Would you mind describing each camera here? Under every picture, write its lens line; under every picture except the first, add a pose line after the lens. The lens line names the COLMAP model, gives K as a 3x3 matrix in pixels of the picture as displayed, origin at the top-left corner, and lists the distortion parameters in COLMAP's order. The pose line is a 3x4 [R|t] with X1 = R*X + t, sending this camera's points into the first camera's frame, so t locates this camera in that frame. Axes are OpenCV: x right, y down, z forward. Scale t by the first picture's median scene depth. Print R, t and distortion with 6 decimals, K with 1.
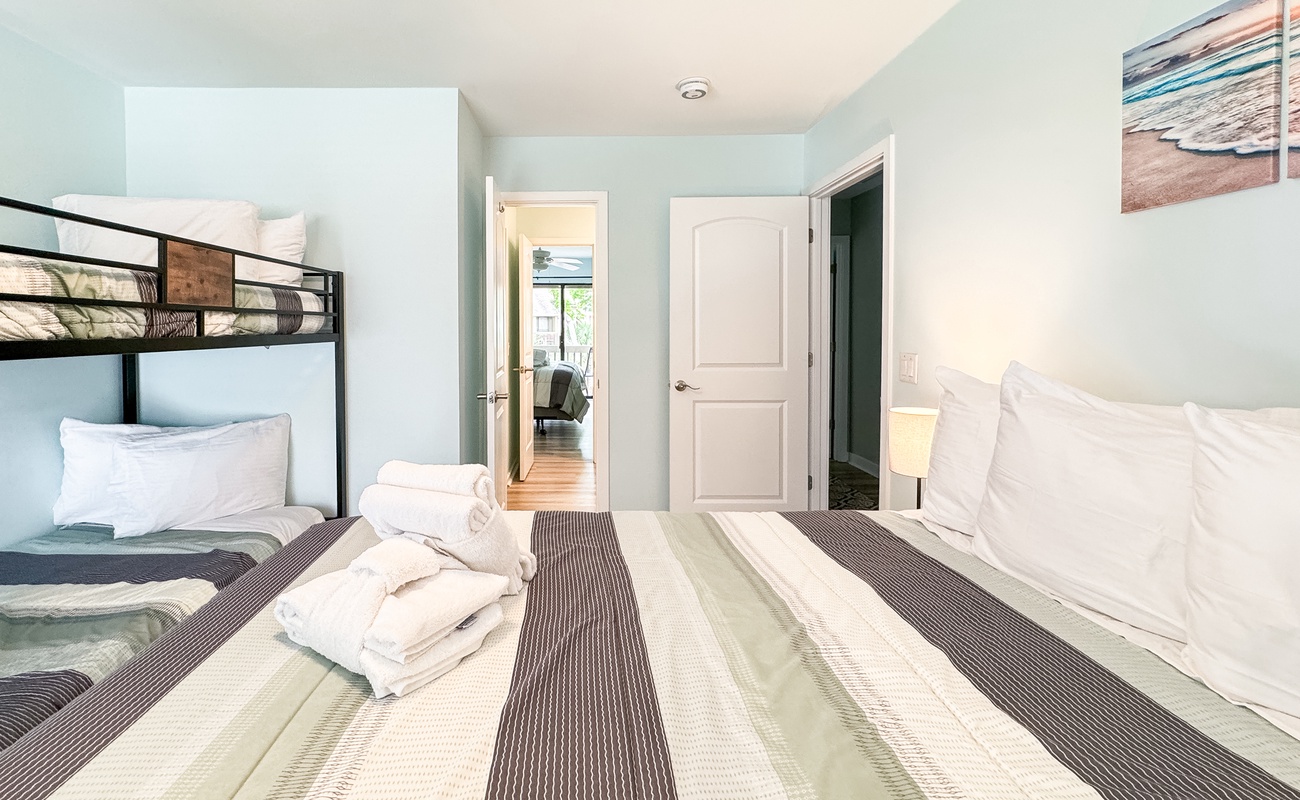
lens RADIAL K [[535.7, 0, 566.9], [0, 535.7, 335.6], [0, 0, 1]] dist [-0.001802, 0.000013]
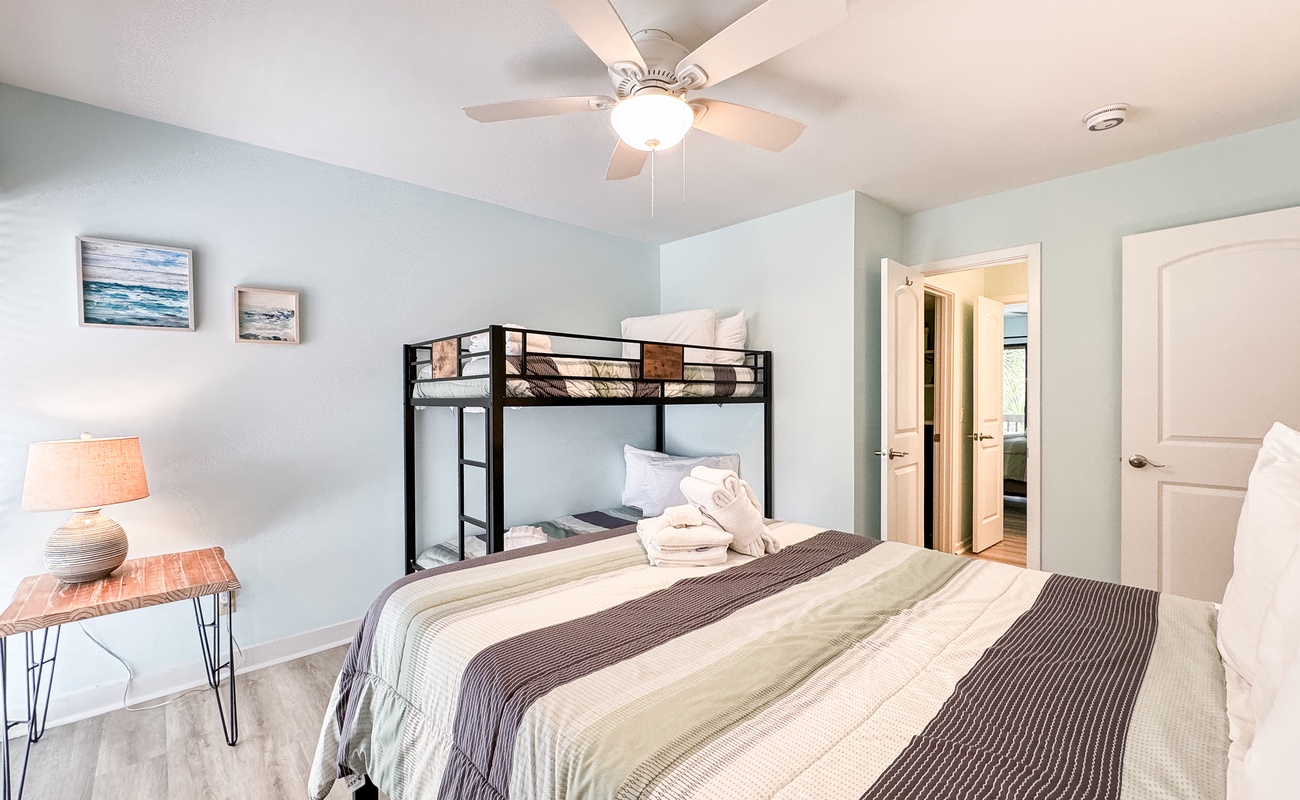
lens RADIAL K [[535.7, 0, 645.5], [0, 535.7, 399.2], [0, 0, 1]] dist [-0.001802, 0.000013]
pose [[0.677038, 0.004095, -0.735937, 0.498045], [-0.010725, 0.999933, -0.004304, 0.014800], [0.735870, 0.010807, 0.677037, -0.190451]]
